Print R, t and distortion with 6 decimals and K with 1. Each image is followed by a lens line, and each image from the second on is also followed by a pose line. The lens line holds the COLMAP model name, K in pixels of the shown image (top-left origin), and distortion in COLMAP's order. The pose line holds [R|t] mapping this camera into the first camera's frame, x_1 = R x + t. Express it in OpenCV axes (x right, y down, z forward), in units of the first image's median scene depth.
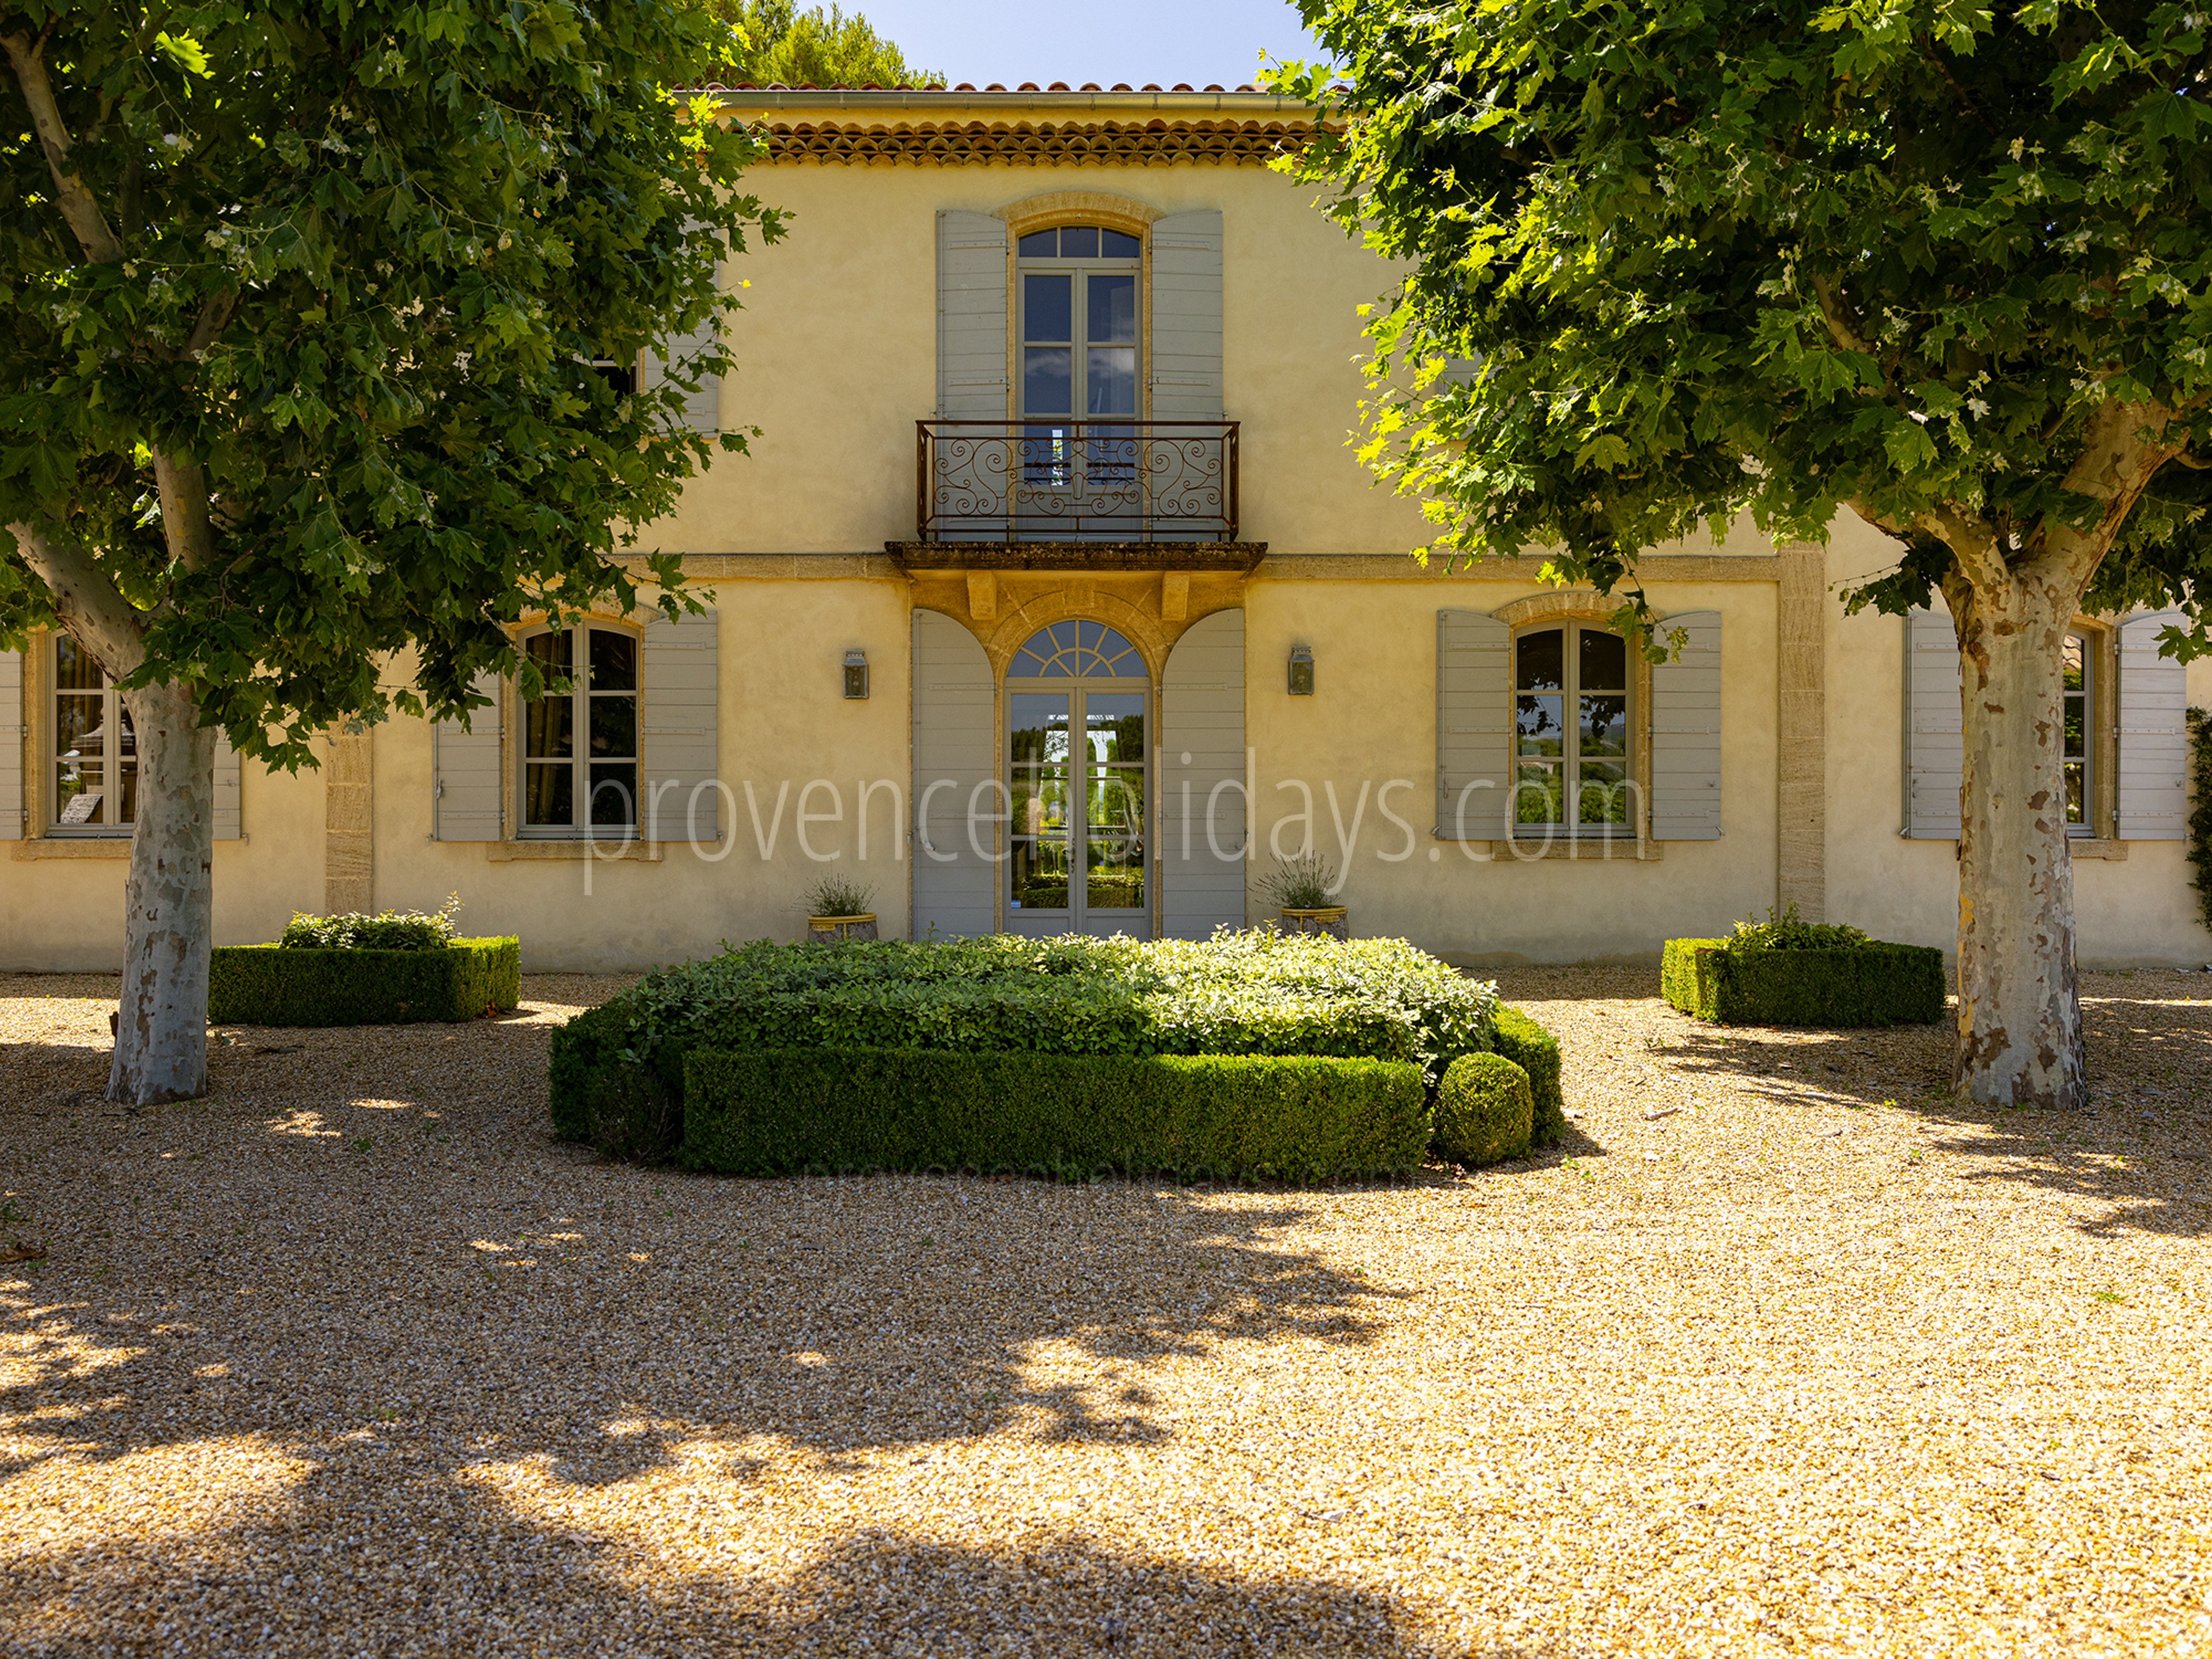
lens RADIAL K [[1570.4, 0, 1106.0], [0, 1570.4, 829.5], [0, 0, 1]] dist [-0.004014, 0.000686]
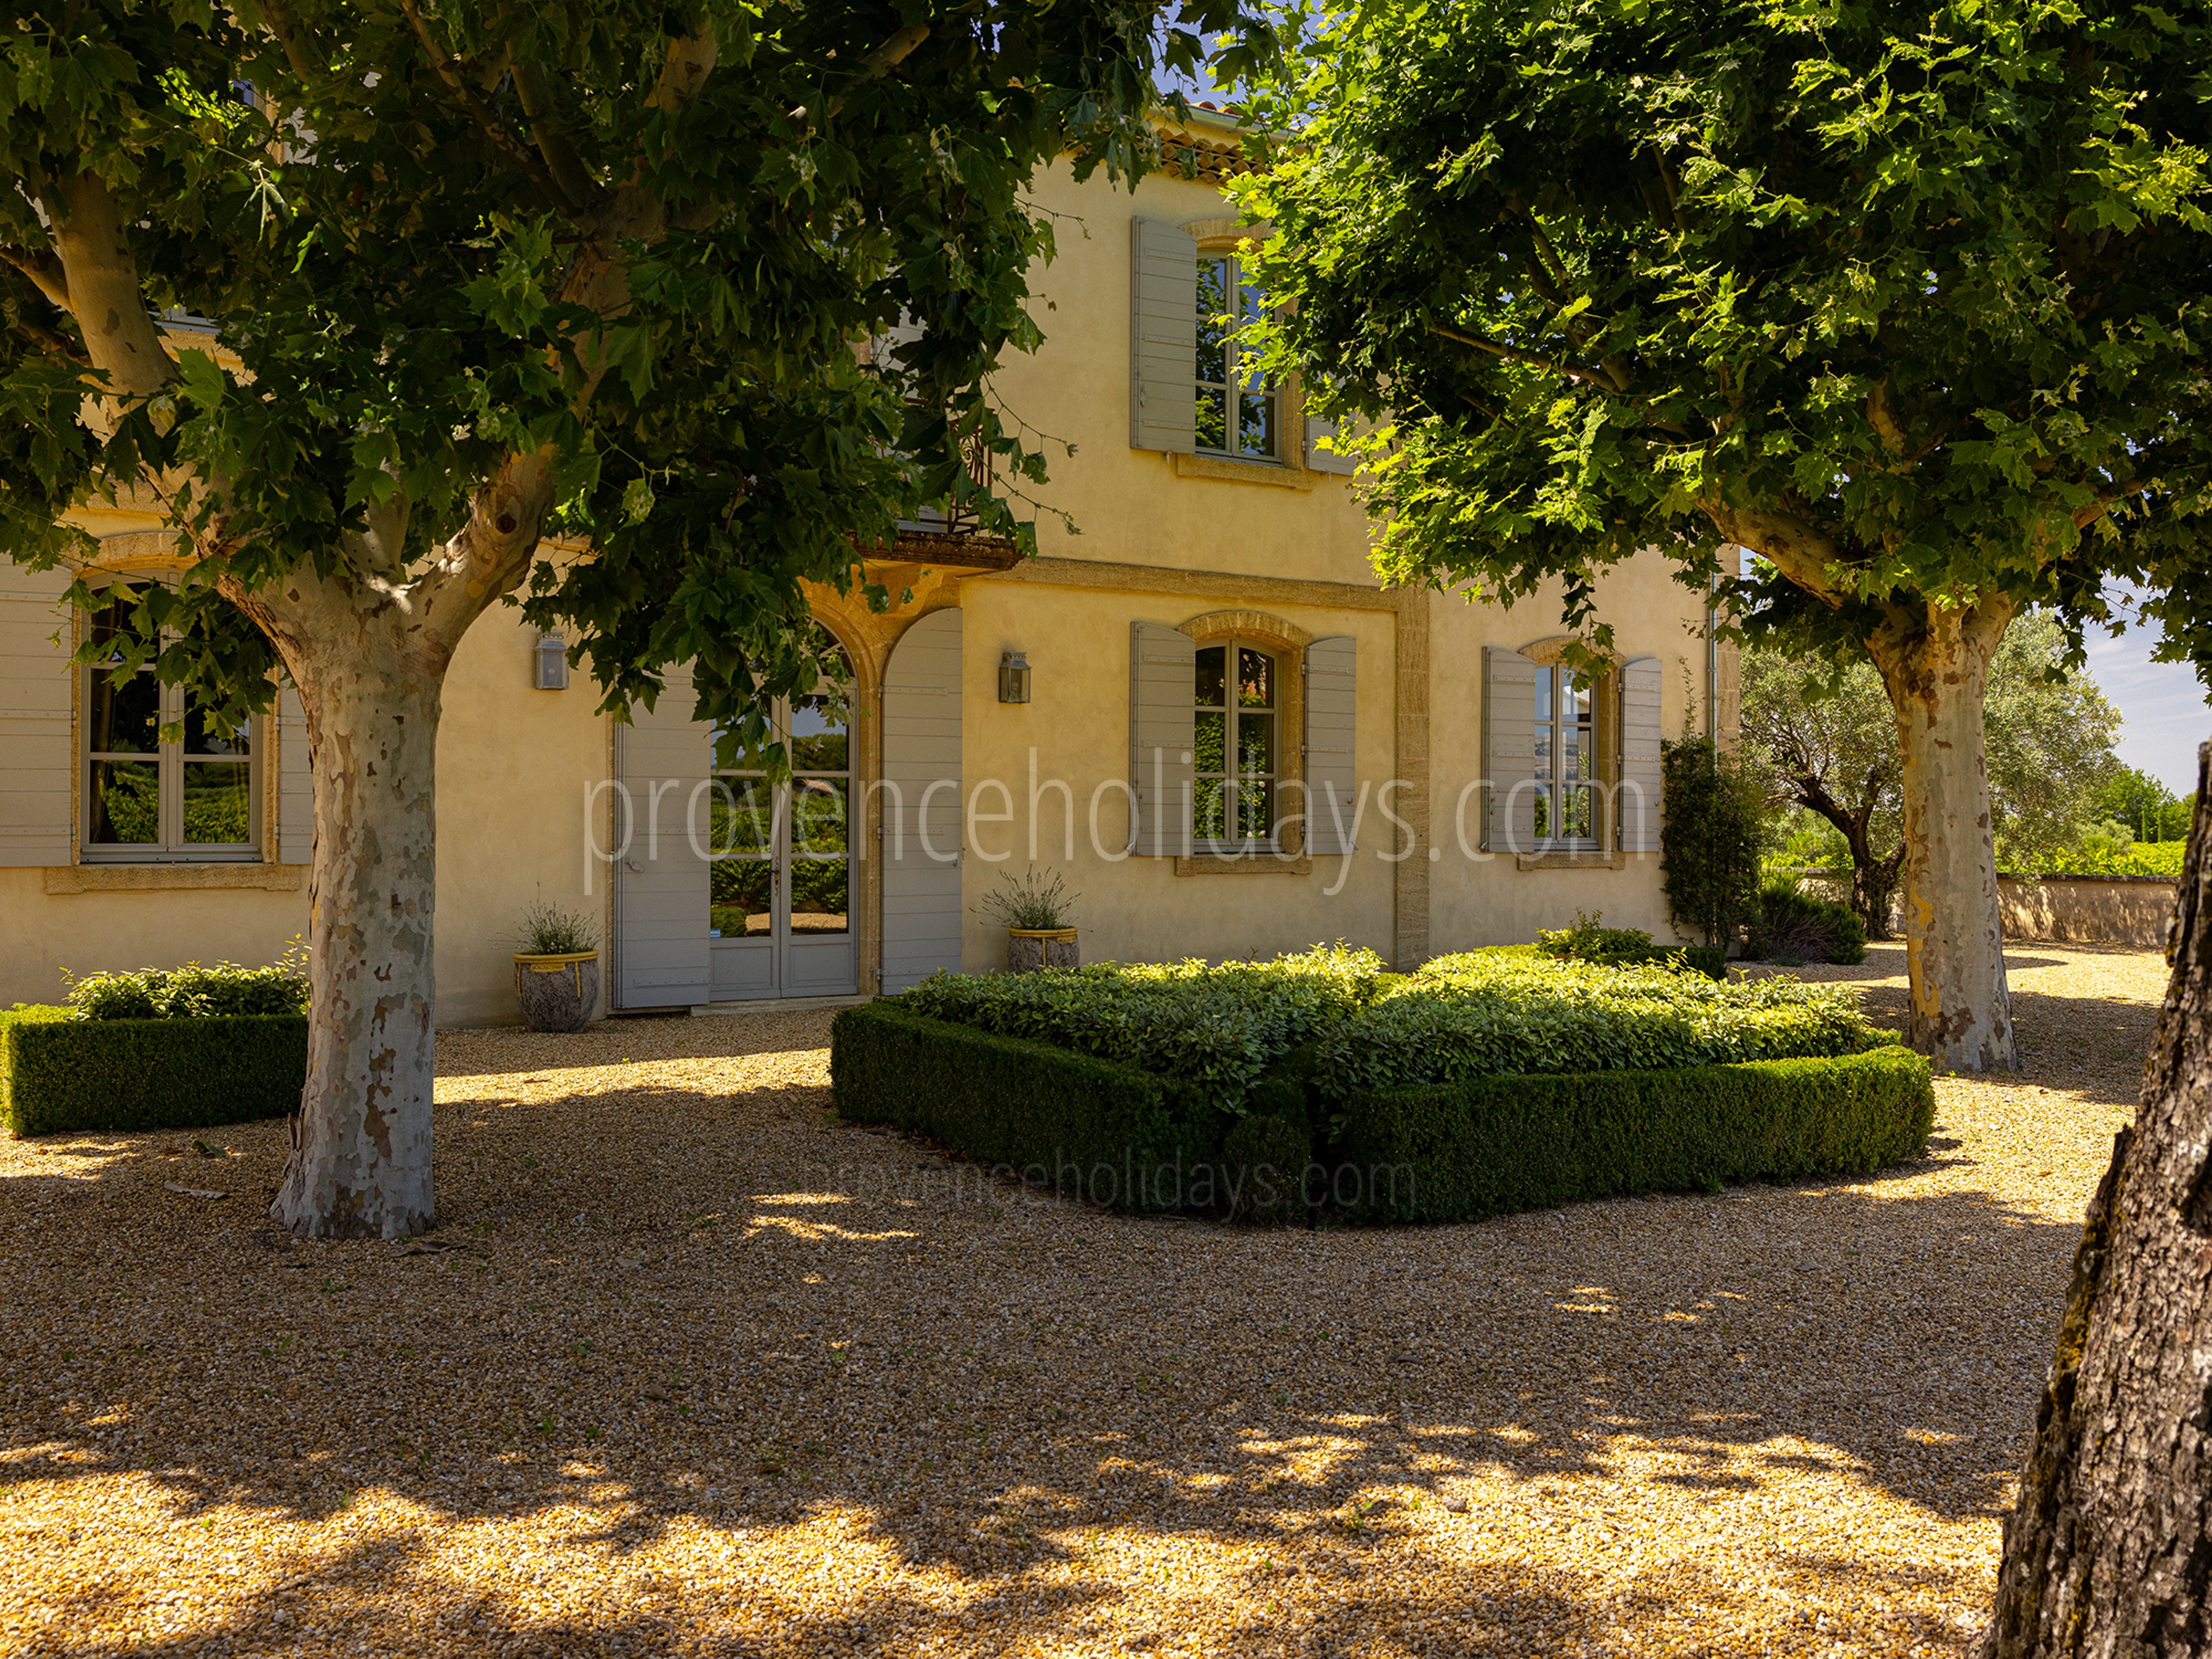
lens RADIAL K [[1708.0, 0, 1106.0], [0, 1708.0, 829.5], [0, 0, 1]] dist [-0.000604, -0.001368]
pose [[0.882334, 0.000756, 0.470623, -0.624828], [0.003257, 0.999965, -0.007712, -0.003407], [-0.470612, 0.008338, 0.882301, 0.142667]]
